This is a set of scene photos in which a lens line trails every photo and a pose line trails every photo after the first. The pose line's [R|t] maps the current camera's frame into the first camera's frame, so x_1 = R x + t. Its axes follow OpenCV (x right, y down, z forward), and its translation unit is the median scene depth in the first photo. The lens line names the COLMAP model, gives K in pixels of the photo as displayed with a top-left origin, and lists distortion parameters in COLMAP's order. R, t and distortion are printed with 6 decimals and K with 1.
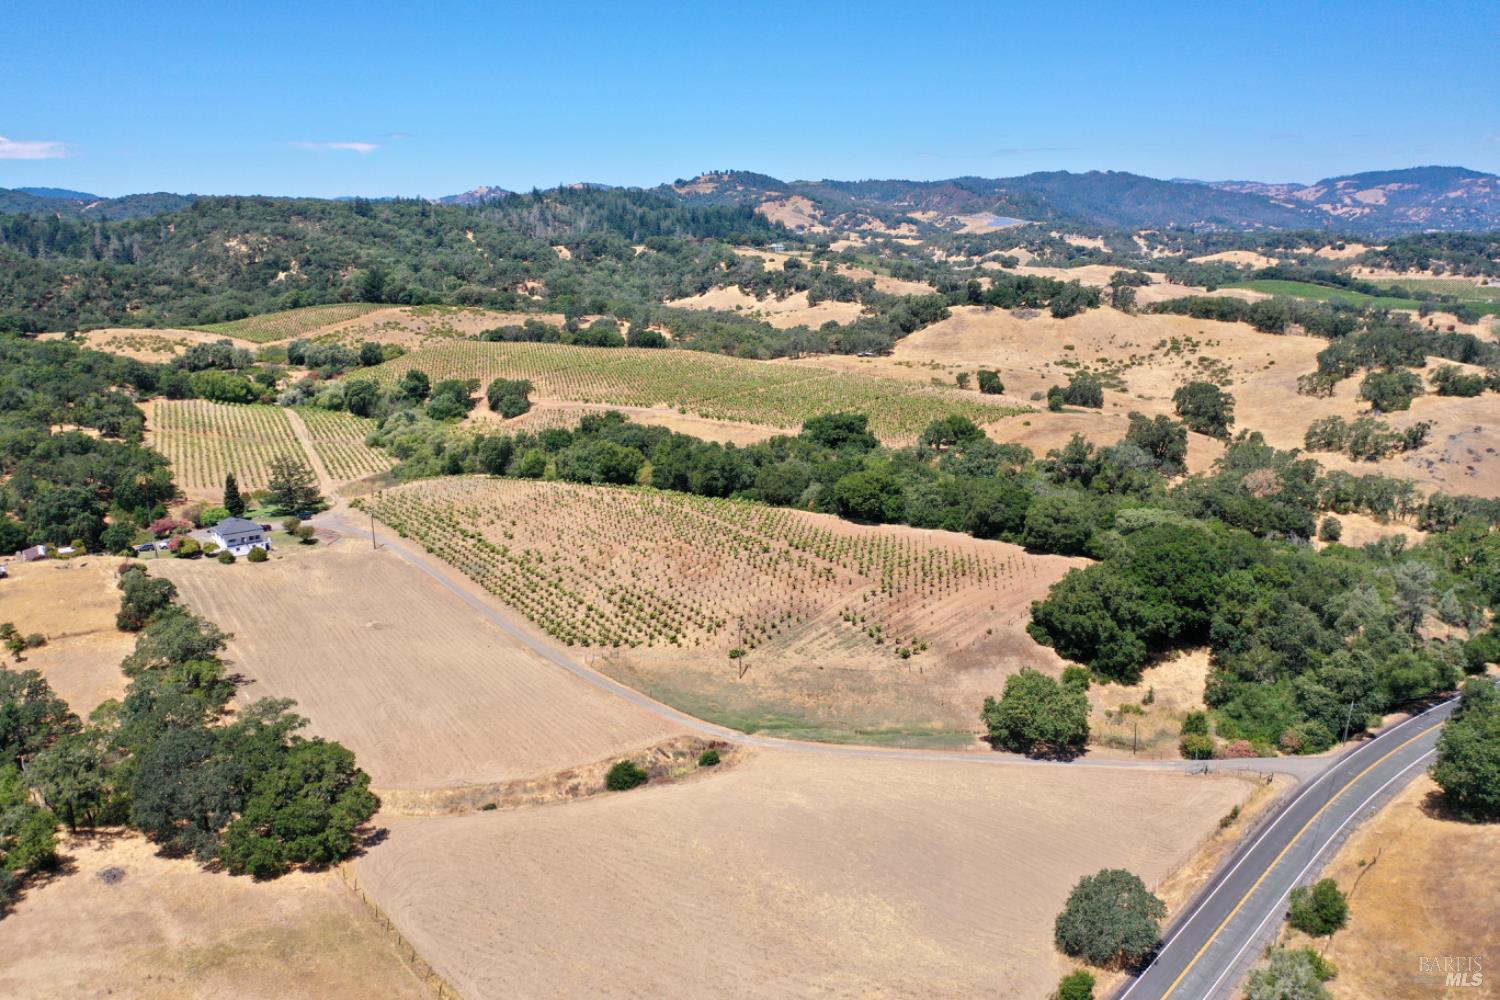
lens RADIAL K [[1190.4, 0, 750.0], [0, 1190.4, 500.0], [0, 0, 1]] dist [0.001055, -0.007906]
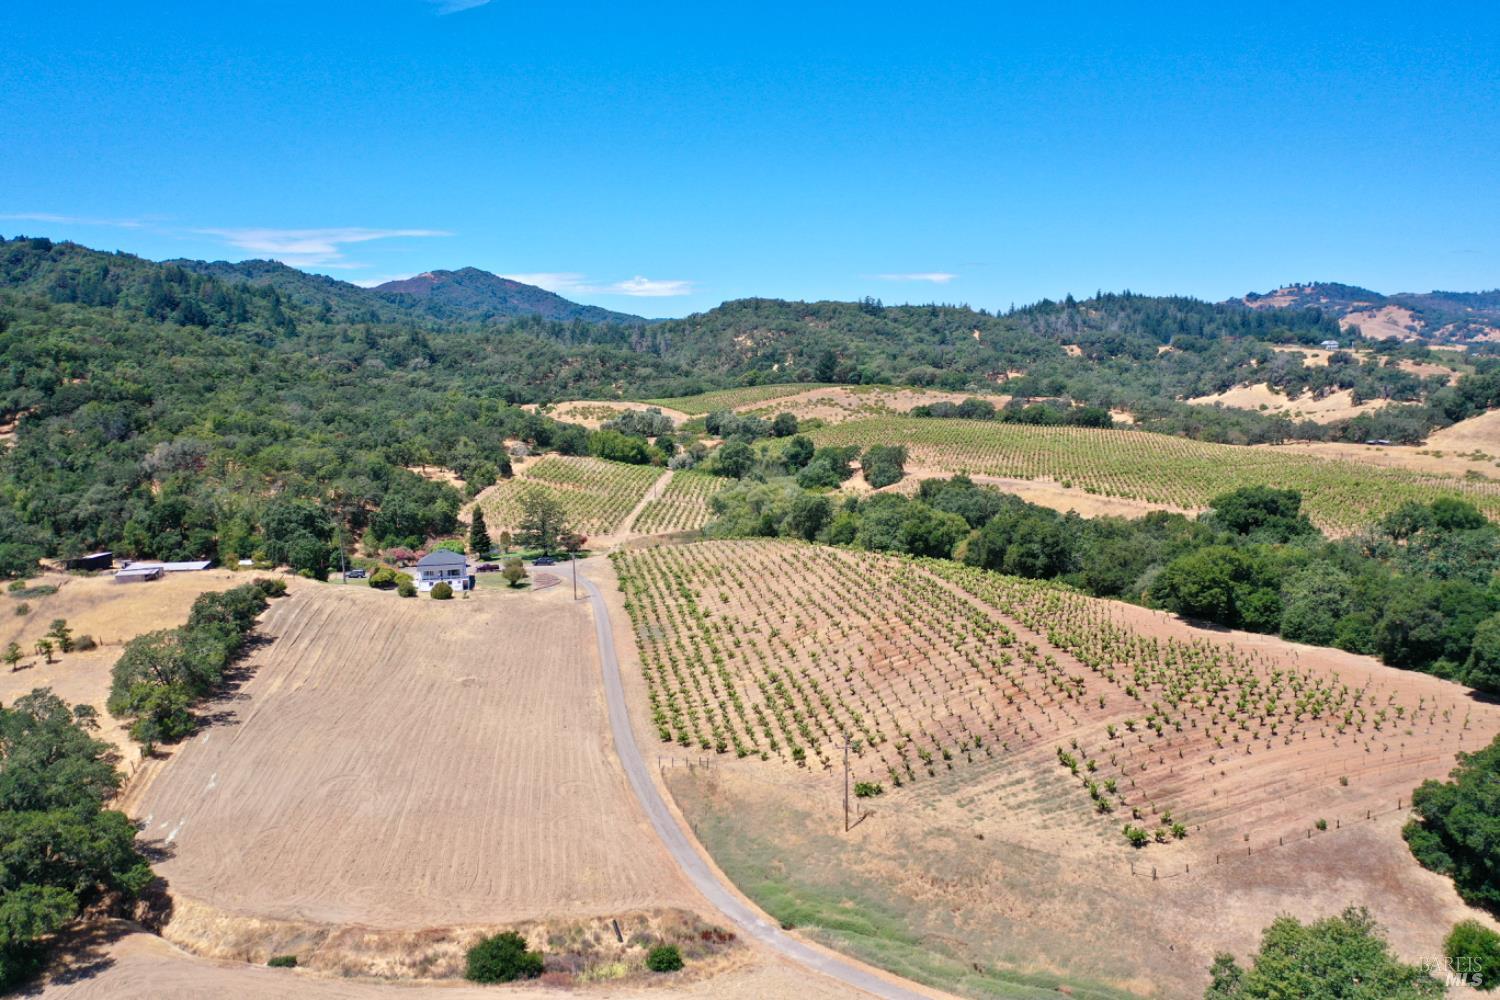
lens RADIAL K [[1190.4, 0, 750.0], [0, 1190.4, 500.0], [0, 0, 1]] dist [0.001055, -0.007906]
pose [[0.894129, 0.051719, -0.444812, 0.074793], [-0.097073, 0.992075, -0.079779, 0.012734], [0.437161, 0.114512, 0.892064, 0.149113]]
